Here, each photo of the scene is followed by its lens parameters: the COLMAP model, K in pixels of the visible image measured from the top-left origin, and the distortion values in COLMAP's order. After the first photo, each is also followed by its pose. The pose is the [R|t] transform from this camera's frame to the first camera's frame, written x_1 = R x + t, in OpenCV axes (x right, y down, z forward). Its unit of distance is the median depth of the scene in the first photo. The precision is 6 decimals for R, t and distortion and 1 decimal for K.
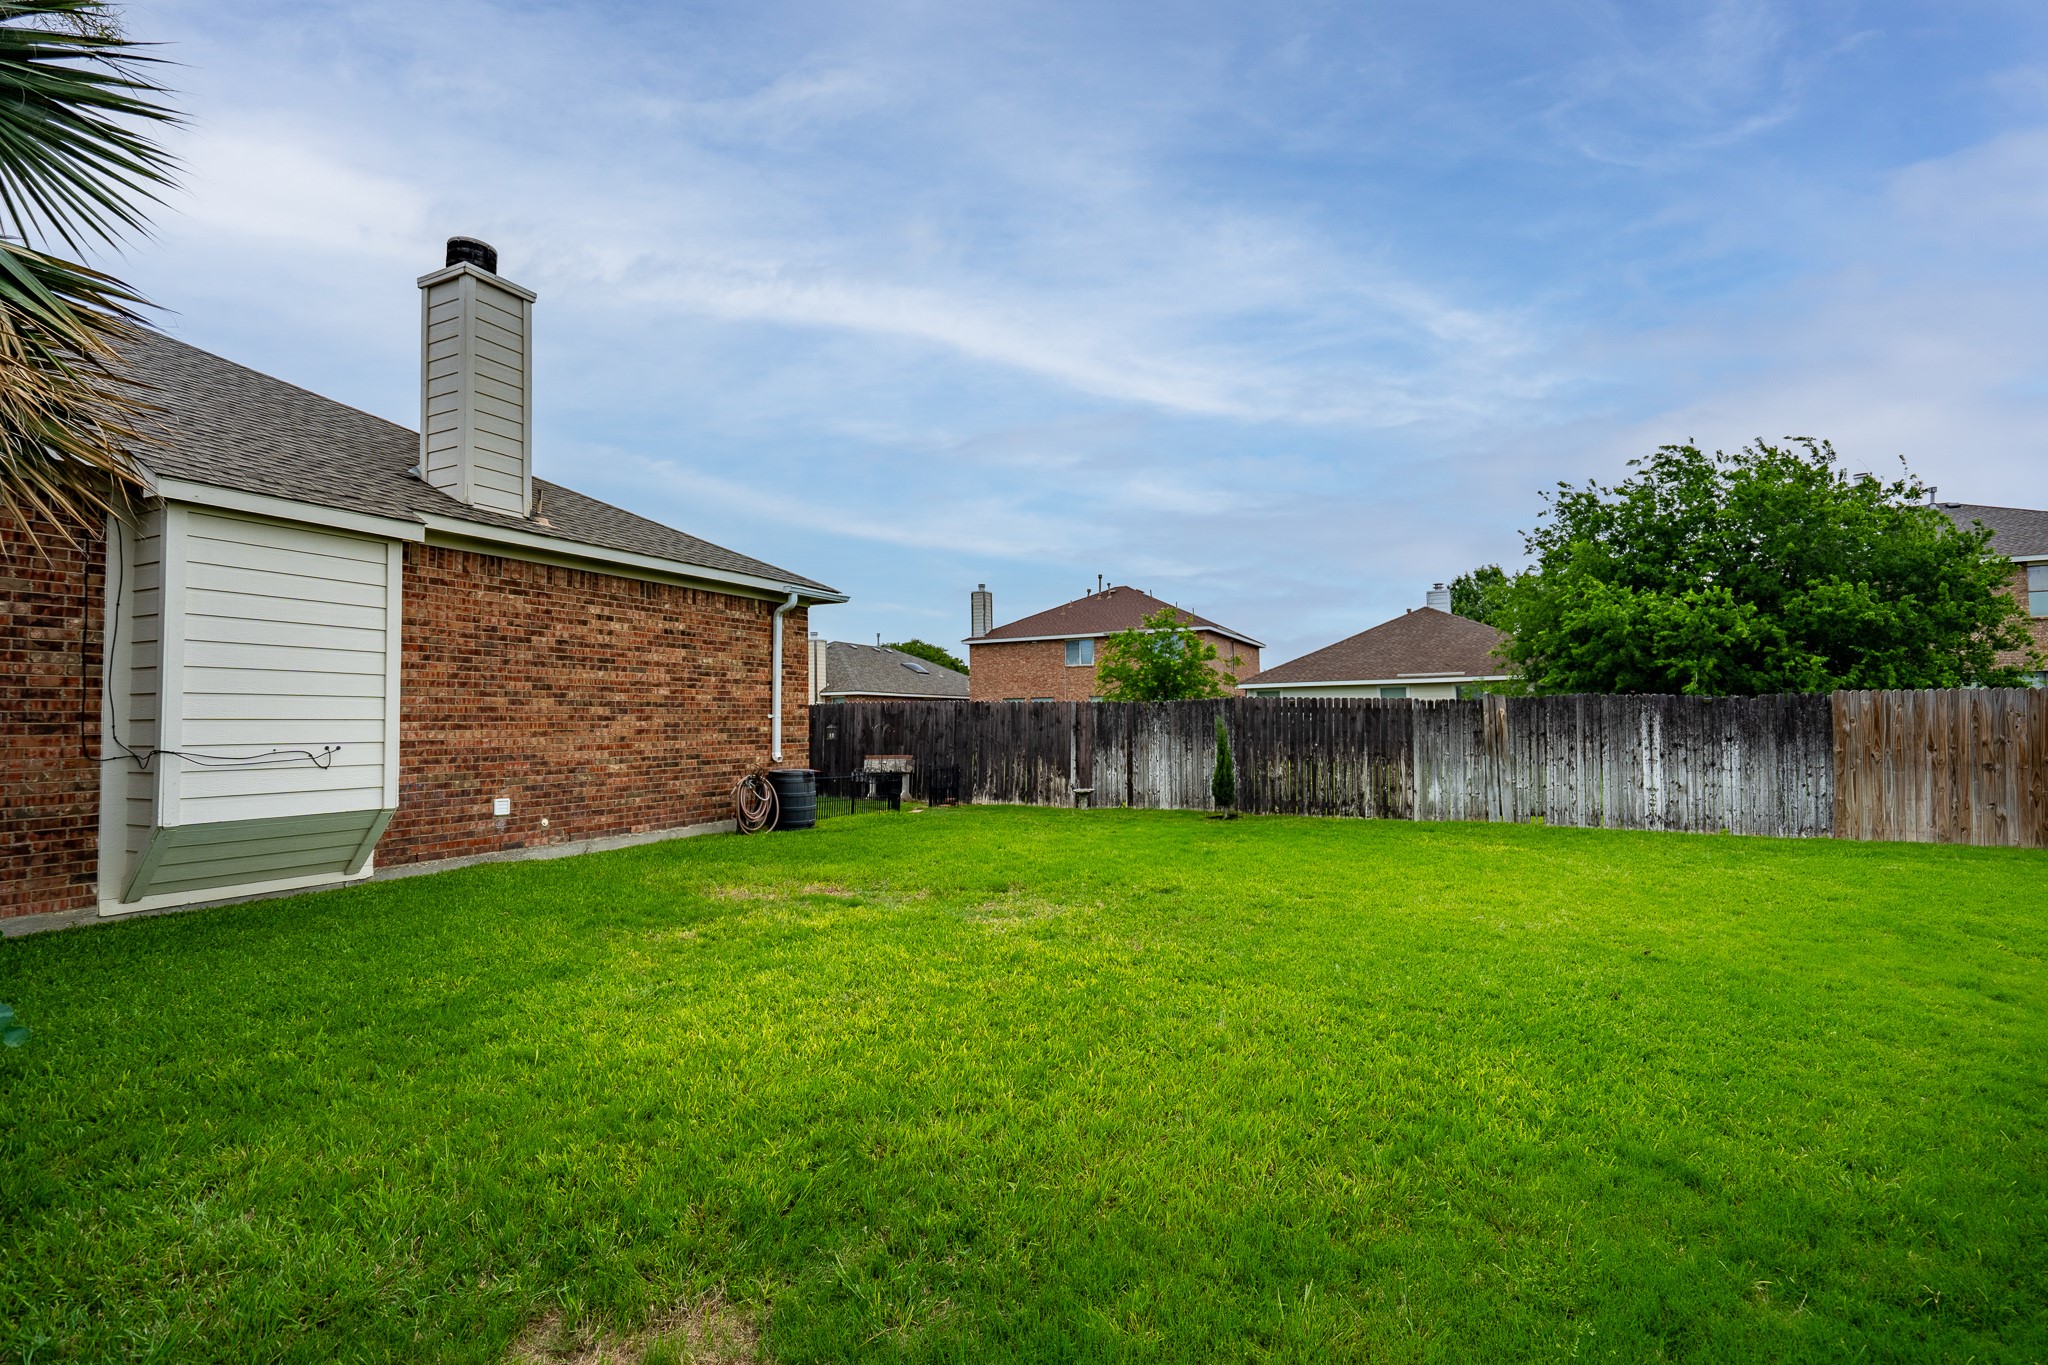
lens RADIAL K [[937.7, 0, 1028.1], [0, 937.7, 681.3], [0, 0, 1]] dist [-0.000919, 0.000858]
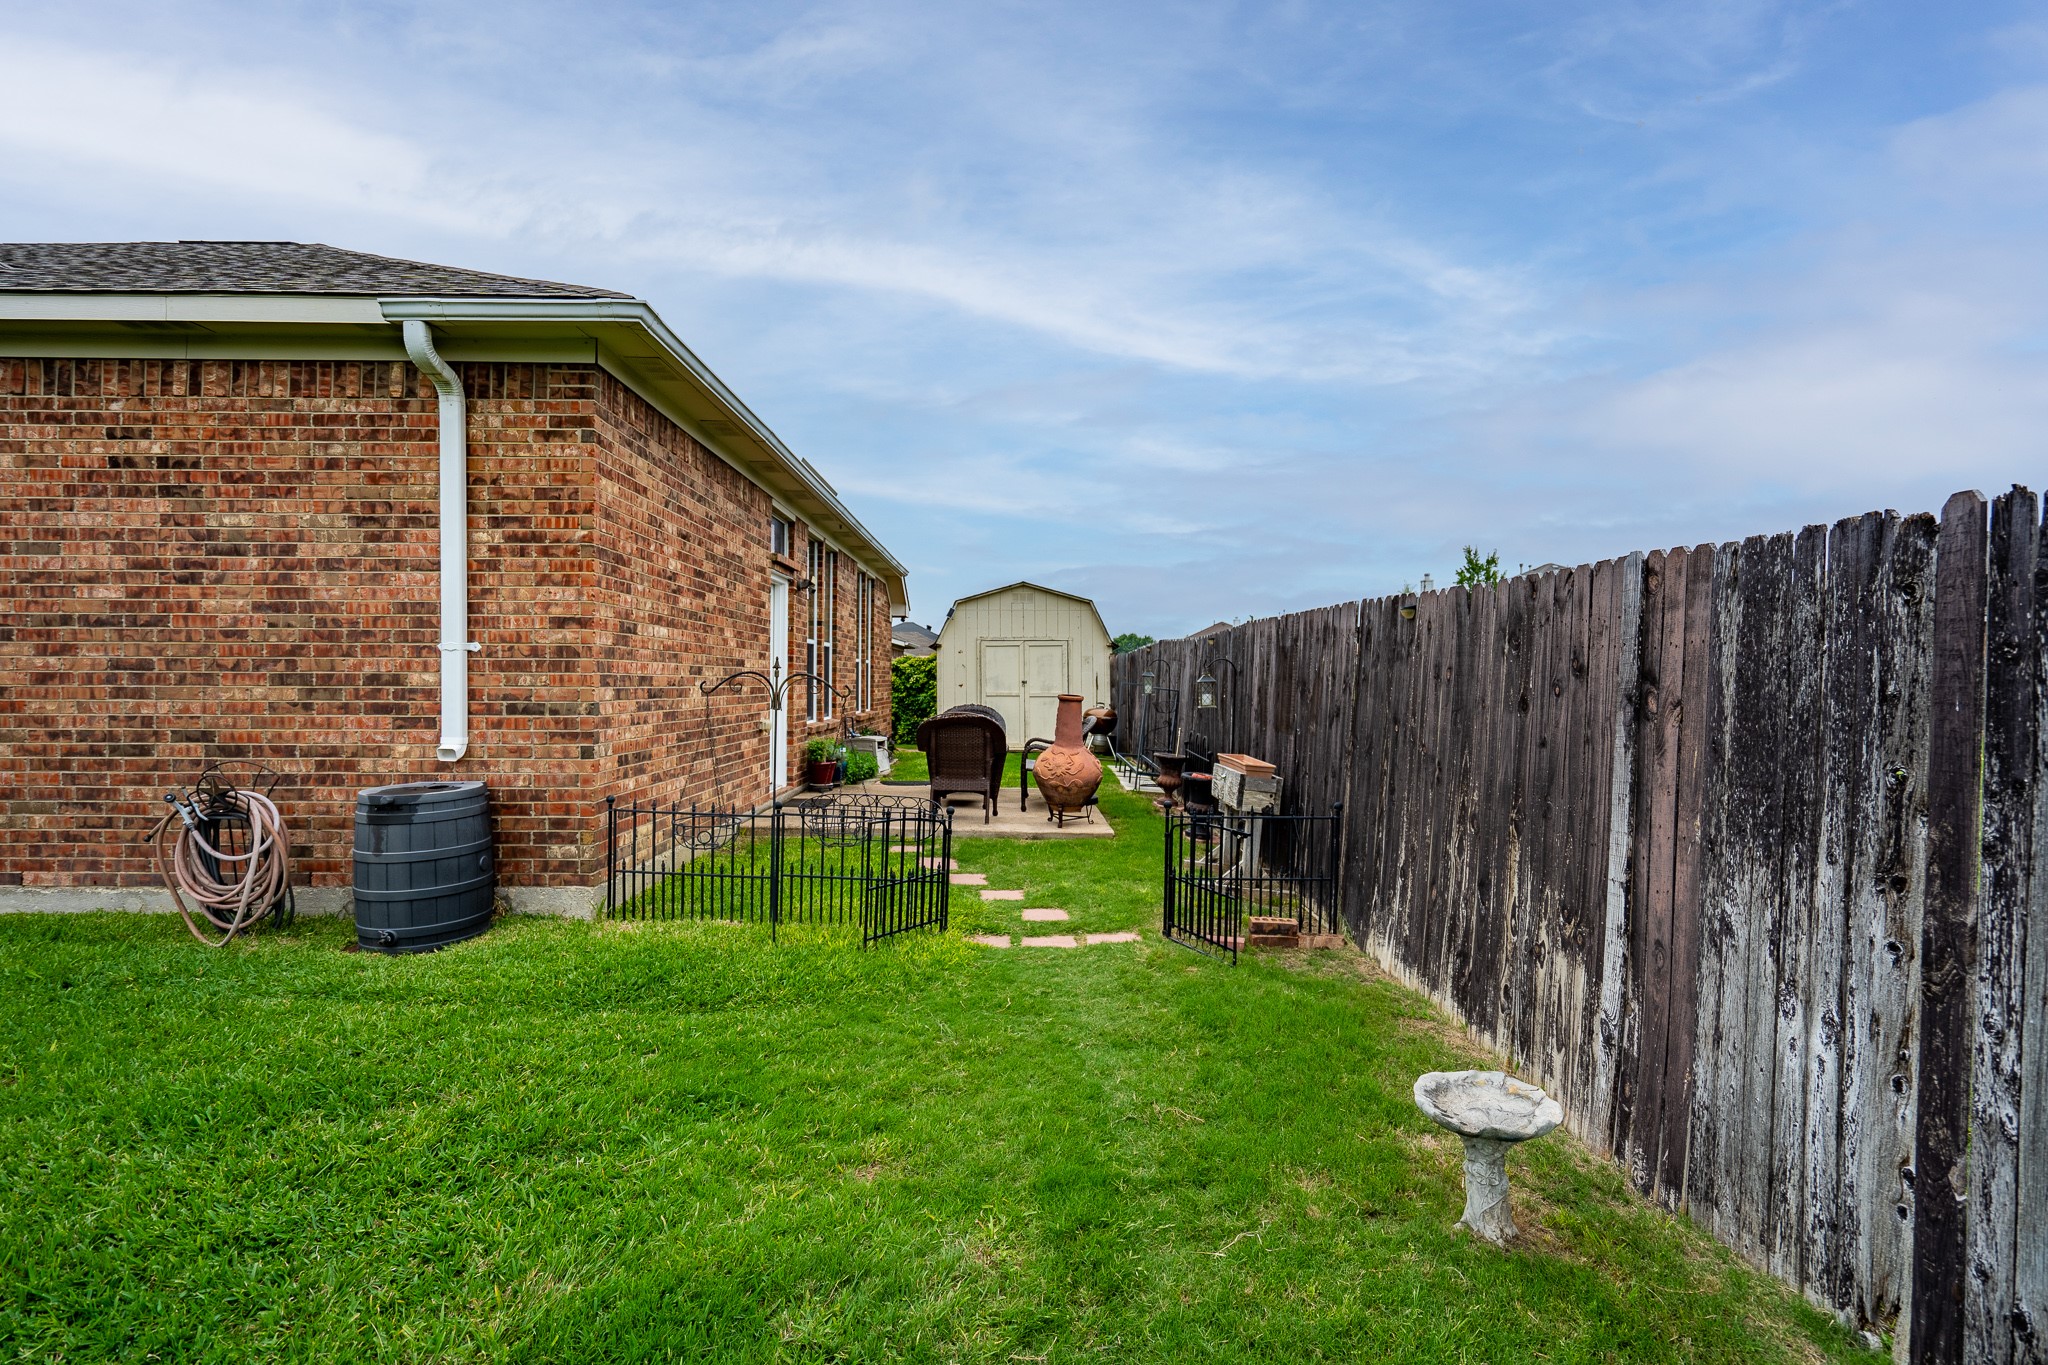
lens RADIAL K [[937.7, 0, 1027.7], [0, 937.7, 688.3], [0, 0, 1]] dist [-0.000919, 0.000858]
pose [[0.443586, 0.024885, -0.895886, 0.206171], [0.029985, 0.998643, 0.042586, 0.046643], [0.895730, -0.045754, 0.442238, 1.075396]]
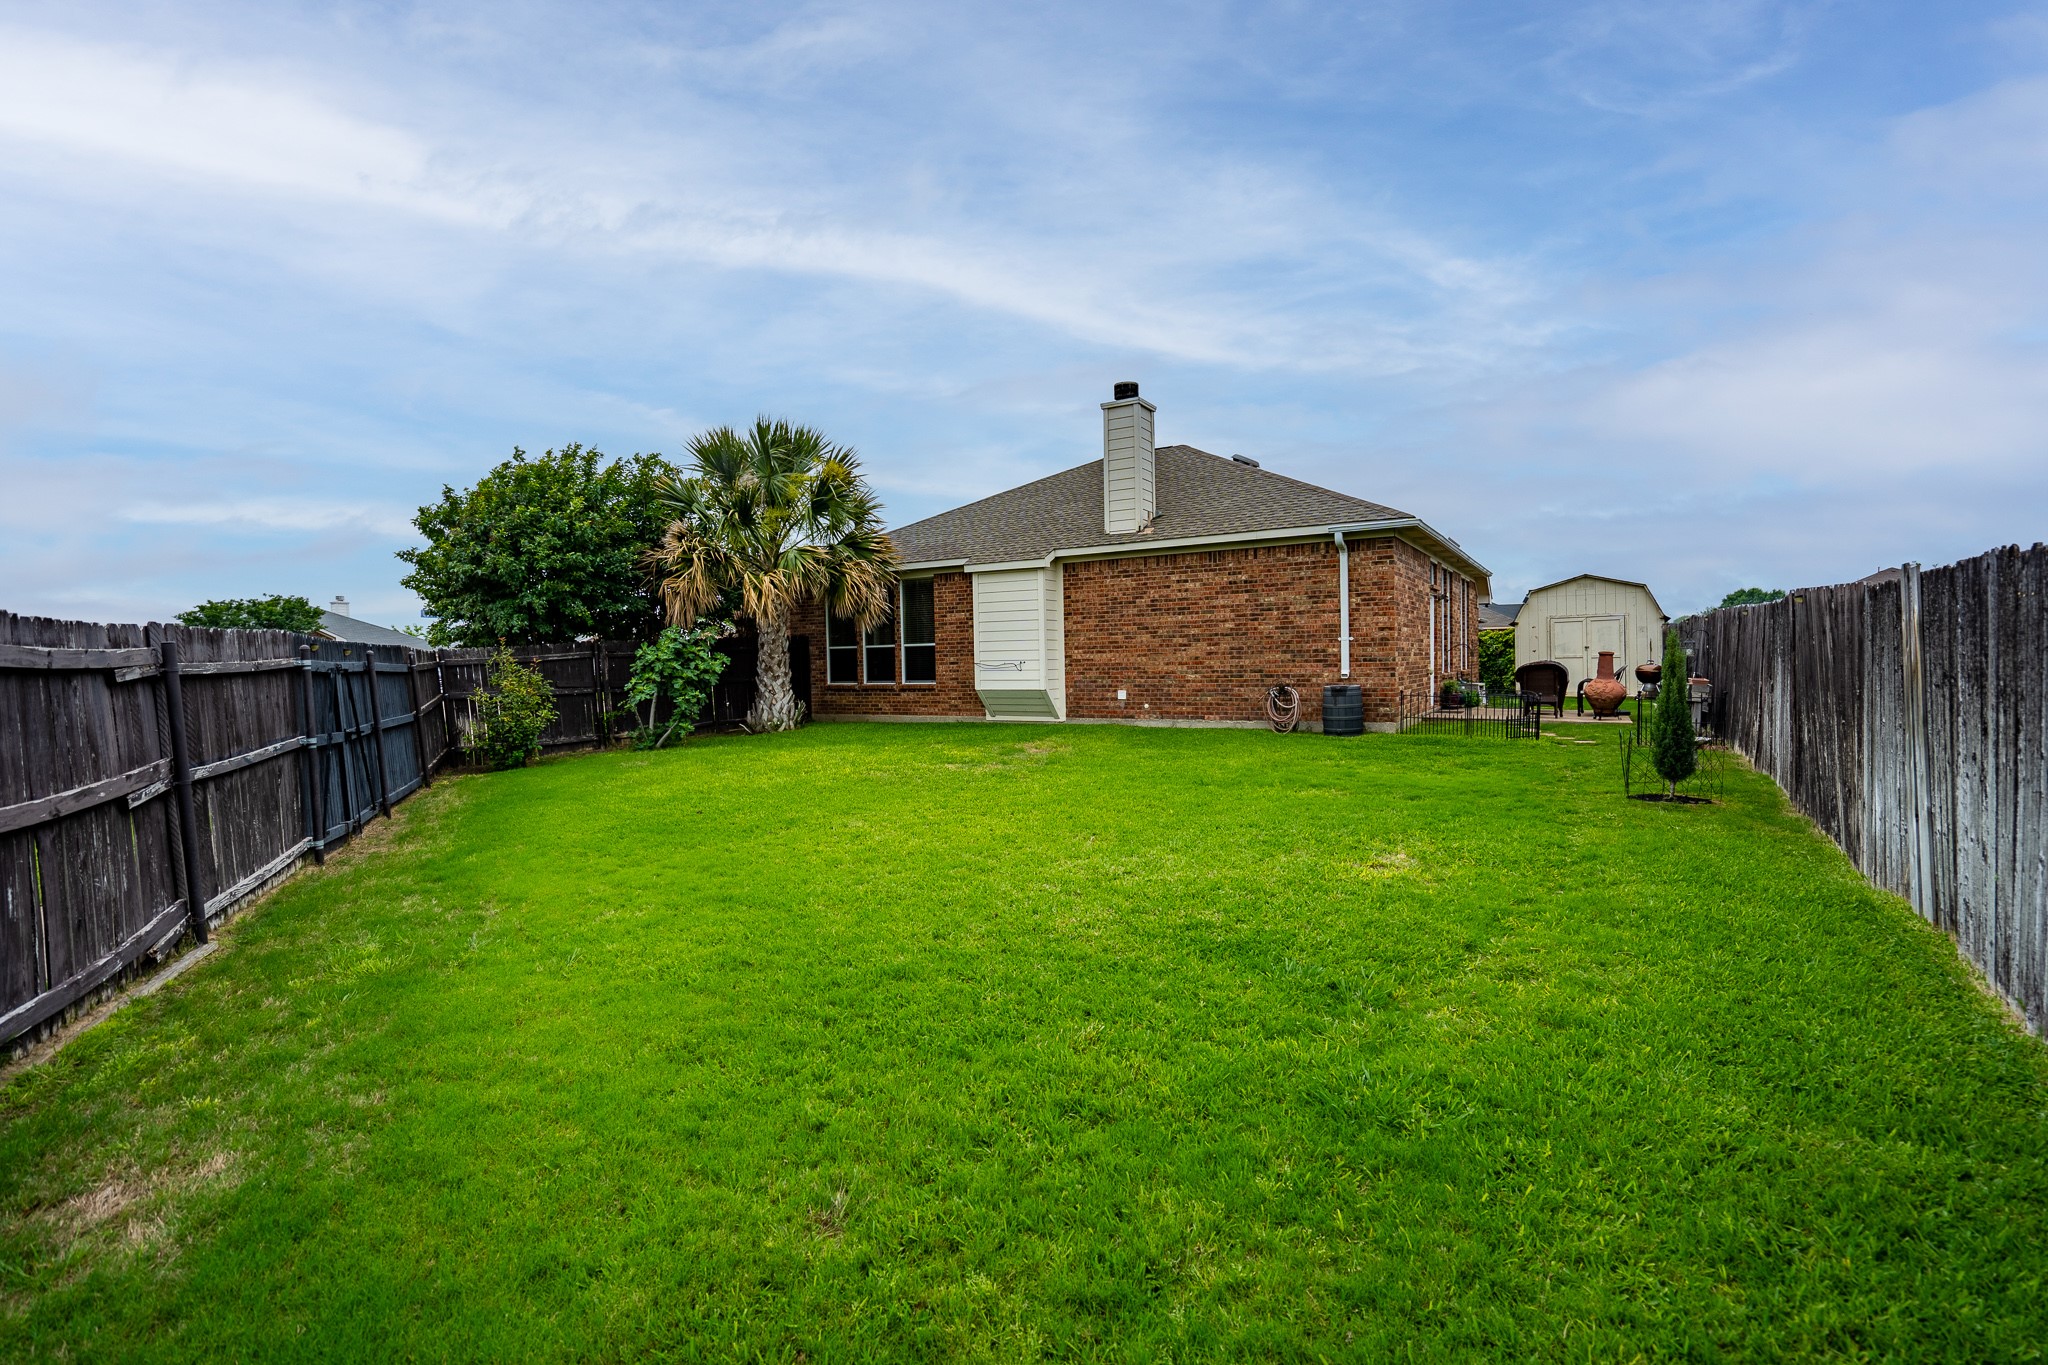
lens RADIAL K [[937.7, 0, 1023.3], [0, 937.7, 683.6], [0, 0, 1]] dist [-0.000919, 0.000858]
pose [[-0.099605, 0.041555, -0.994159, 0.961948], [0.068669, 0.997033, 0.034796, 0.025514], [0.992655, -0.064802, -0.102163, 0.741831]]
